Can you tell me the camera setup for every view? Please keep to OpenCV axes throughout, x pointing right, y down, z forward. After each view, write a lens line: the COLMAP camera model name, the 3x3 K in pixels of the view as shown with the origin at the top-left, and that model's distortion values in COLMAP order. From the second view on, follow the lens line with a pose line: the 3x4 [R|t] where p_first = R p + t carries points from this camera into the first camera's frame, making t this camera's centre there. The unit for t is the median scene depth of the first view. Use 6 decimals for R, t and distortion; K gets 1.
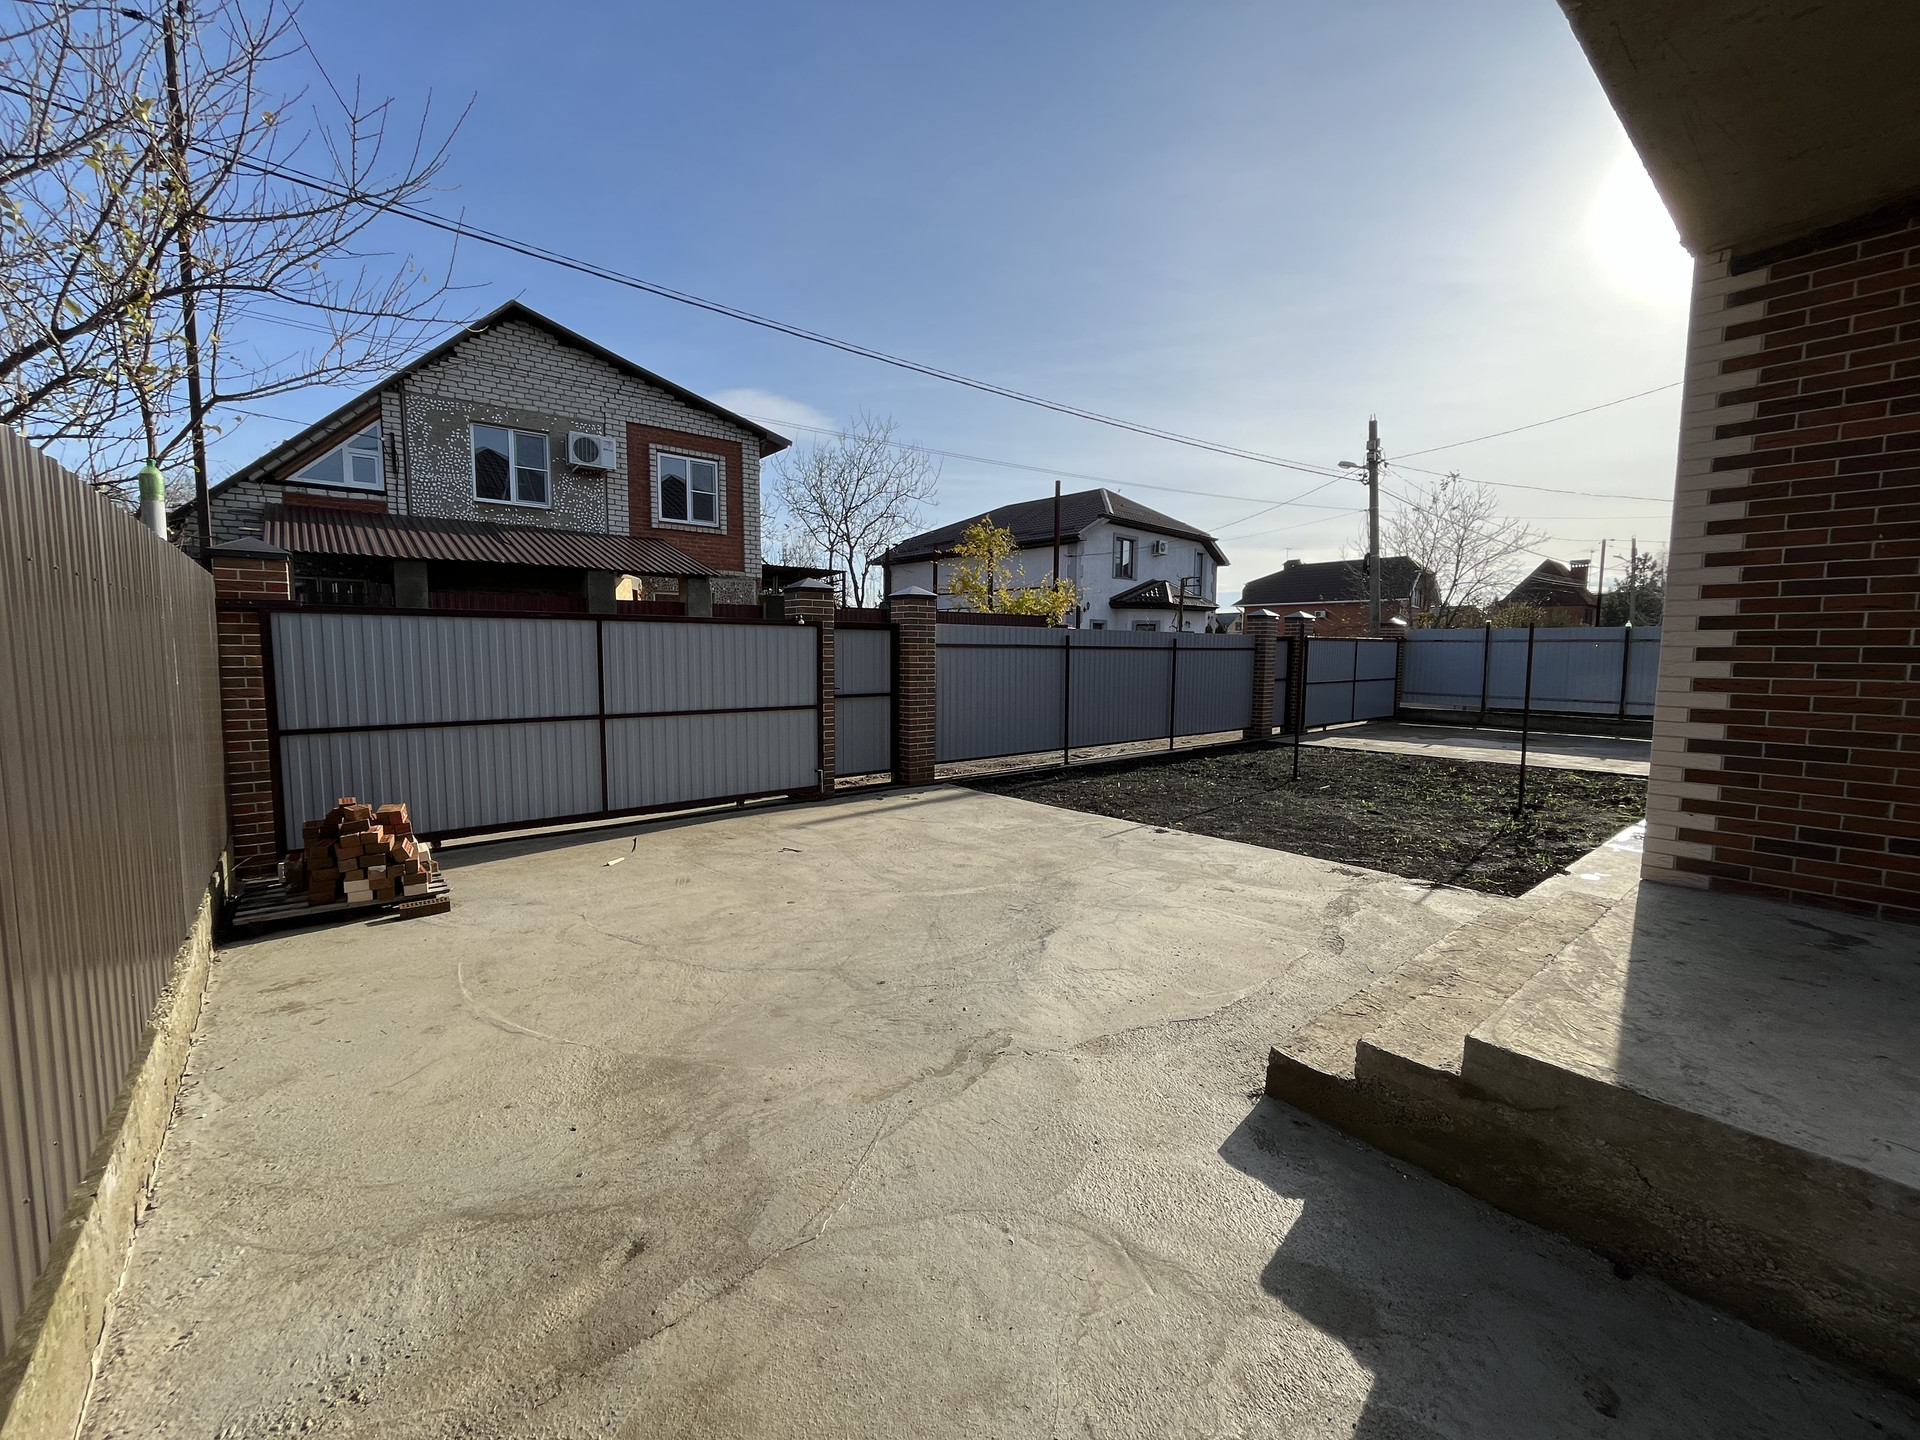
lens RADIAL K [[779.3, 0, 955.5], [0, 779.3, 716.4], [0, 0, 1]] dist [-0.001136, 0.000262]
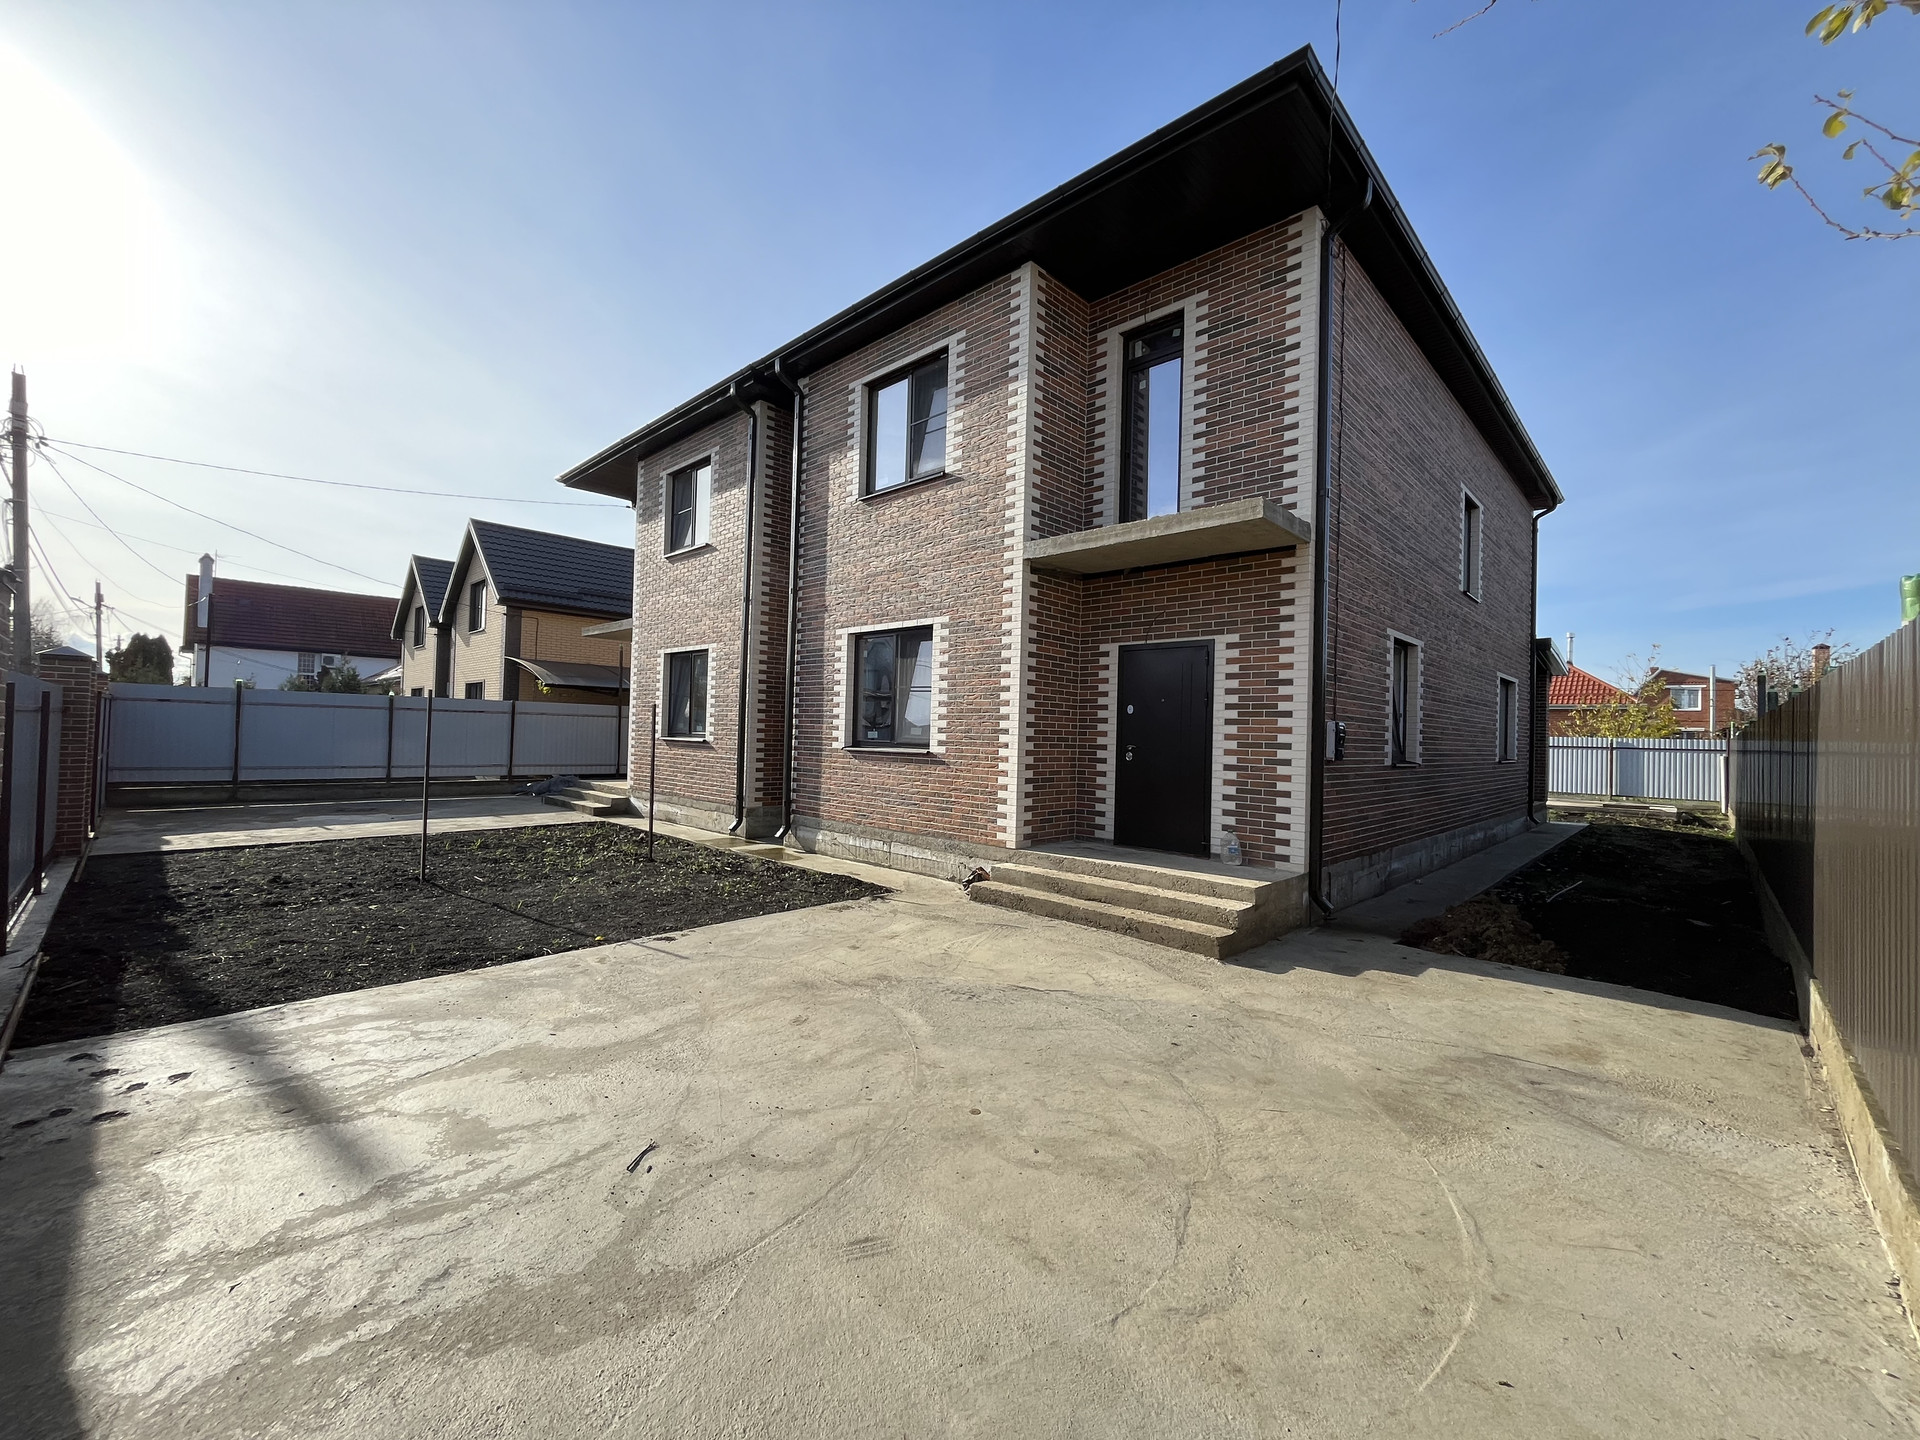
lens RADIAL K [[779.3, 0, 959.6], [0, 779.3, 719.2], [0, 0, 1]] dist [-0.001136, 0.000262]
pose [[-0.114859, 0.009769, 0.993334, -0.984424], [0.058459, 0.998285, -0.003058, -0.114580], [-0.991660, 0.057718, -0.115234, 1.183005]]
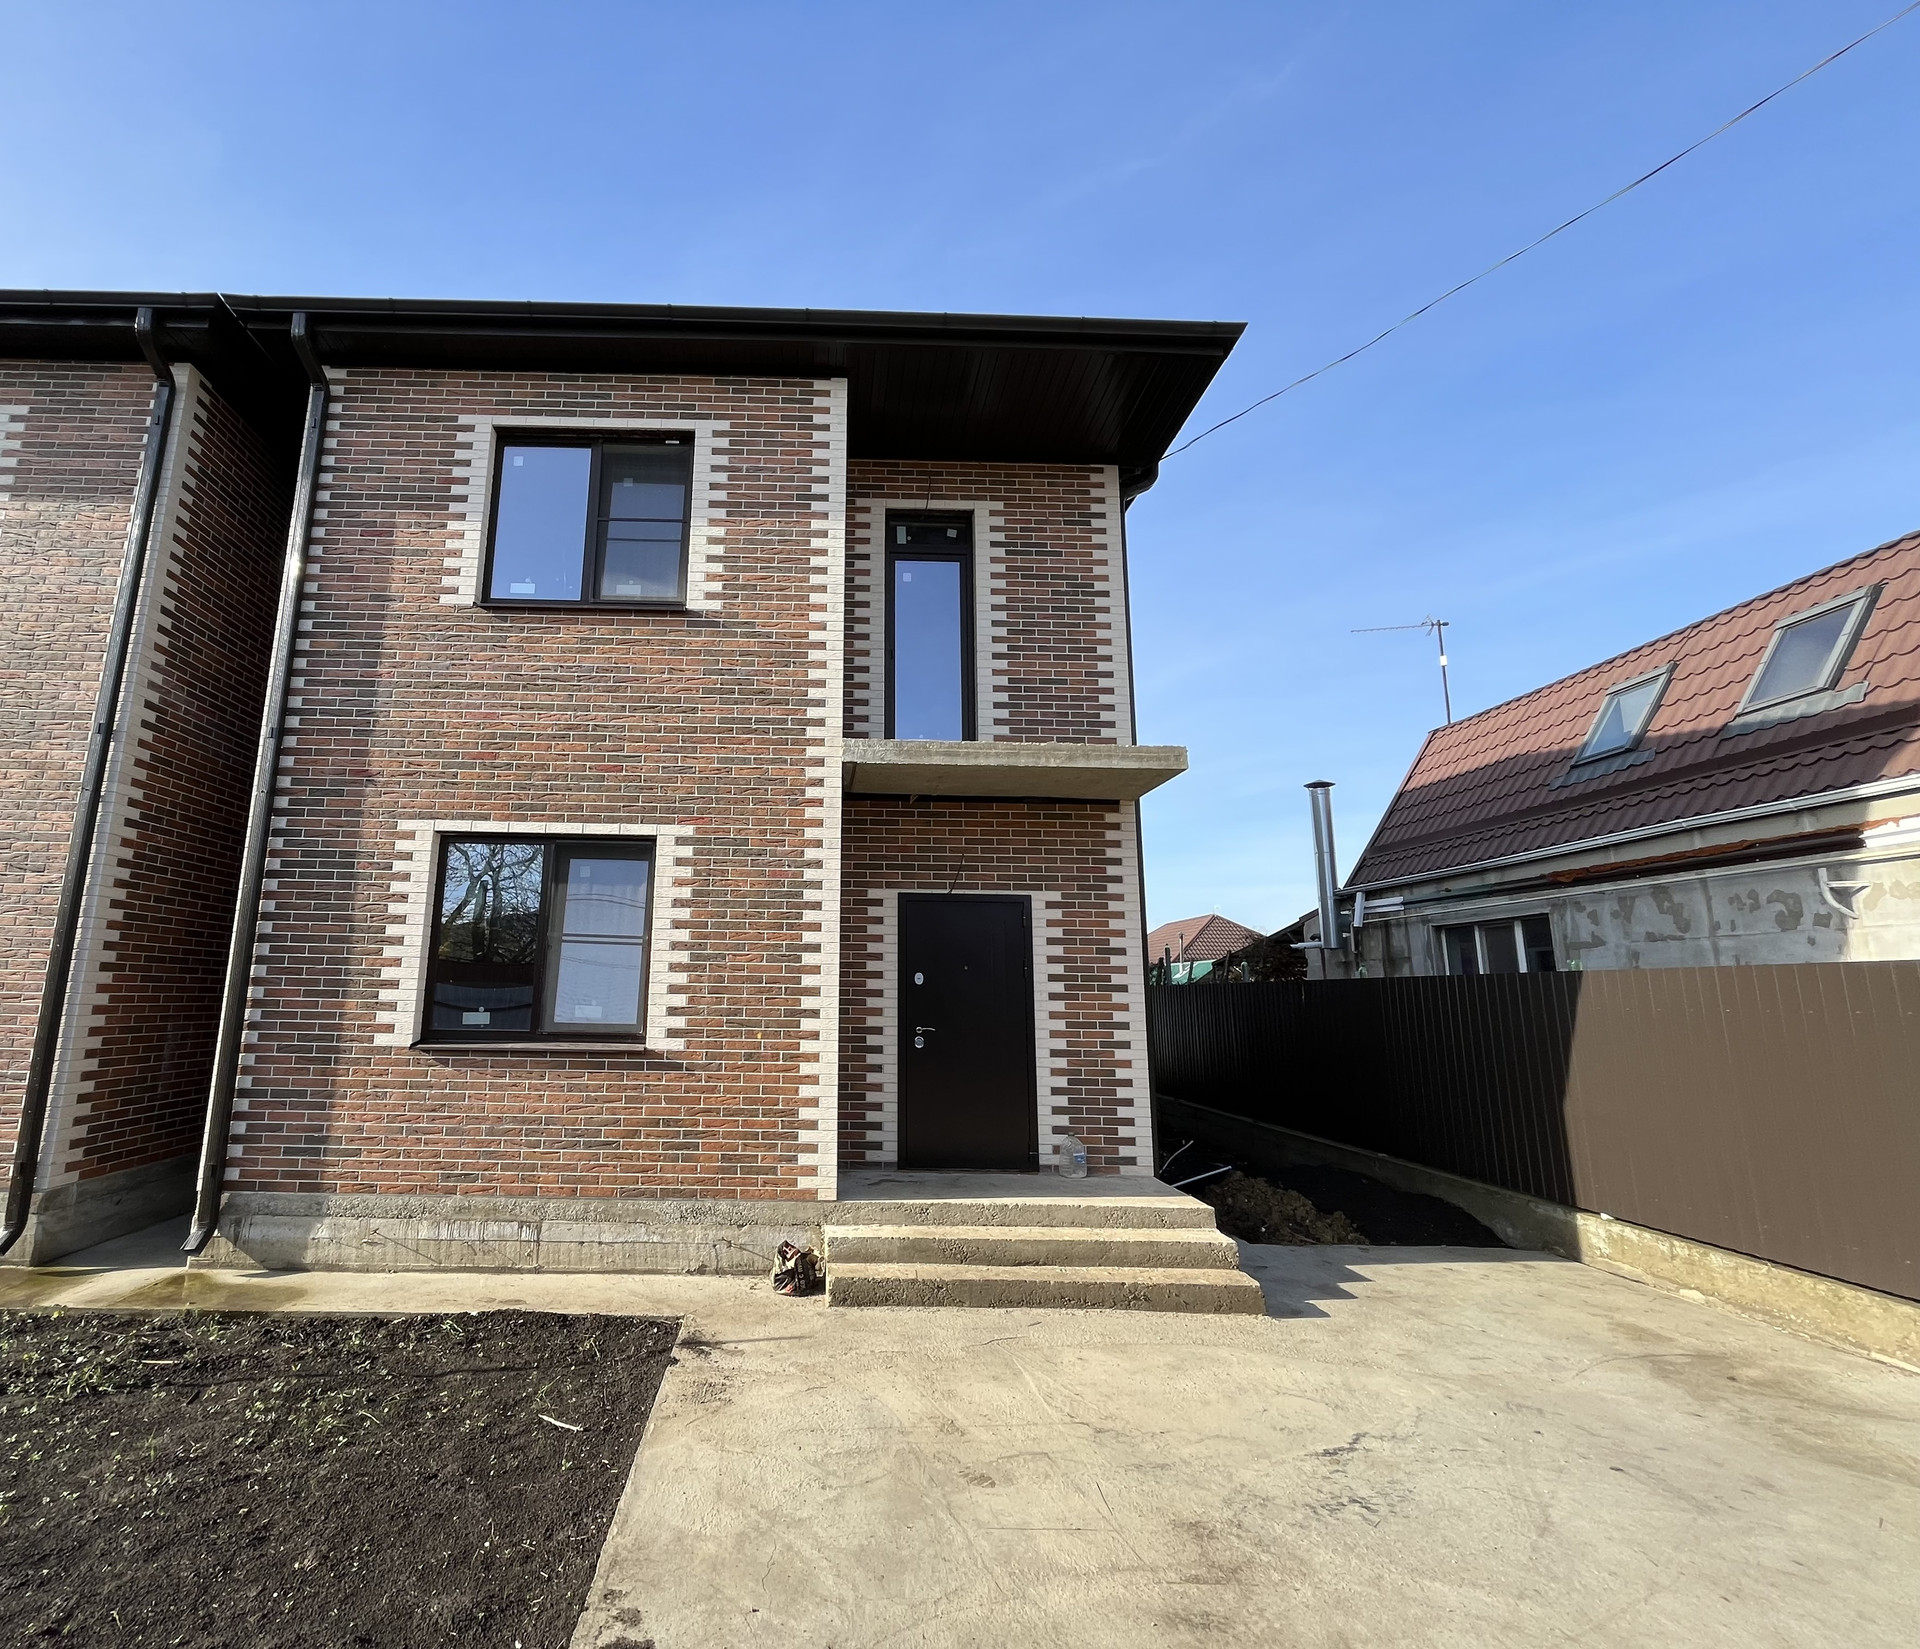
lens RADIAL K [[892.1, 0, 818.7], [0, 892.1, 825.1], [0, 0, 1]] dist [-0.001927, -0.000110]
pose [[-0.779517, 0.099228, 0.618472, -0.072805], [0.031508, 0.992334, -0.119499, -0.207365], [-0.625589, -0.073665, -0.776667, 1.938673]]
